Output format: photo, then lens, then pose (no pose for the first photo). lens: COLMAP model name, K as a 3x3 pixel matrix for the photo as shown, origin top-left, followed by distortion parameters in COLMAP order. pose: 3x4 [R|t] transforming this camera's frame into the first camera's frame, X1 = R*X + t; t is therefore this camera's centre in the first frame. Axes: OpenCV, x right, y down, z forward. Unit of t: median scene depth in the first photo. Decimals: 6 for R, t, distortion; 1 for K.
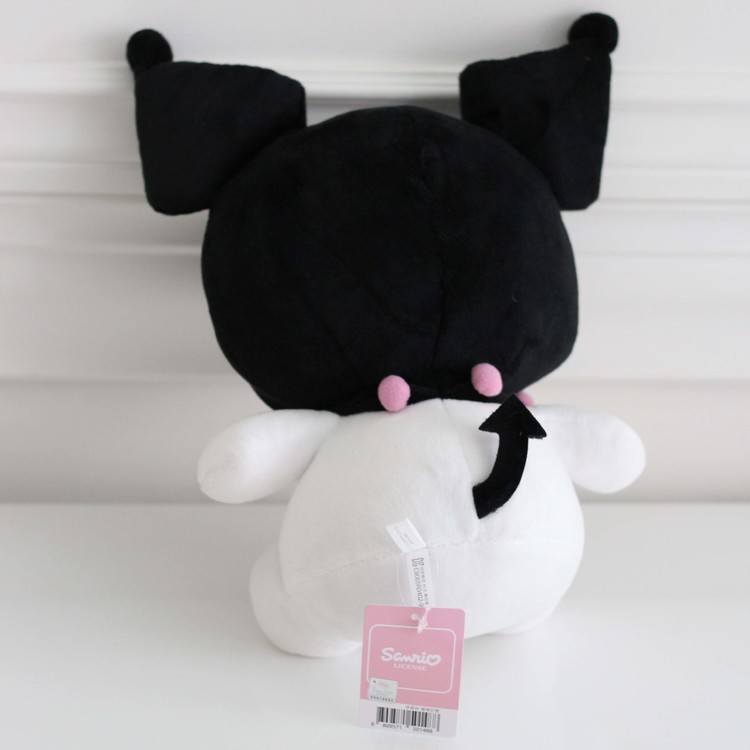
lens RADIAL K [[2737.3, 0, 375.0], [0, 2737.3, 375.0], [0, 0, 1]] dist [-0.094061, -0.317553]
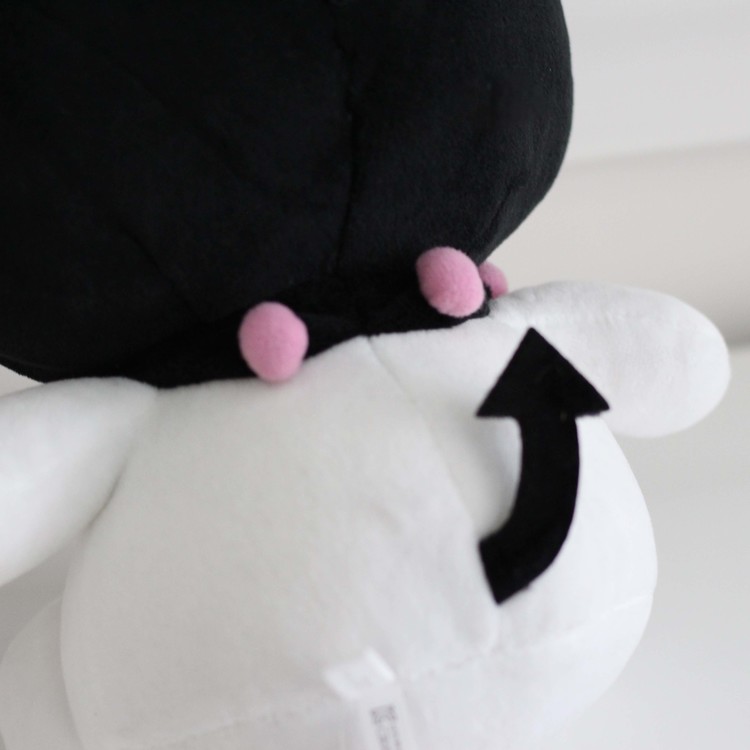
lens RADIAL K [[2737.3, 0, 375.0], [0, 2737.3, 375.0], [0, 0, 1]] dist [-0.094061, -0.317553]
pose [[0.978983, -0.120659, 0.164421, -0.054898], [0.085073, 0.974323, 0.208464, -0.085558], [-0.185352, -0.190095, 0.964110, 0.535668]]
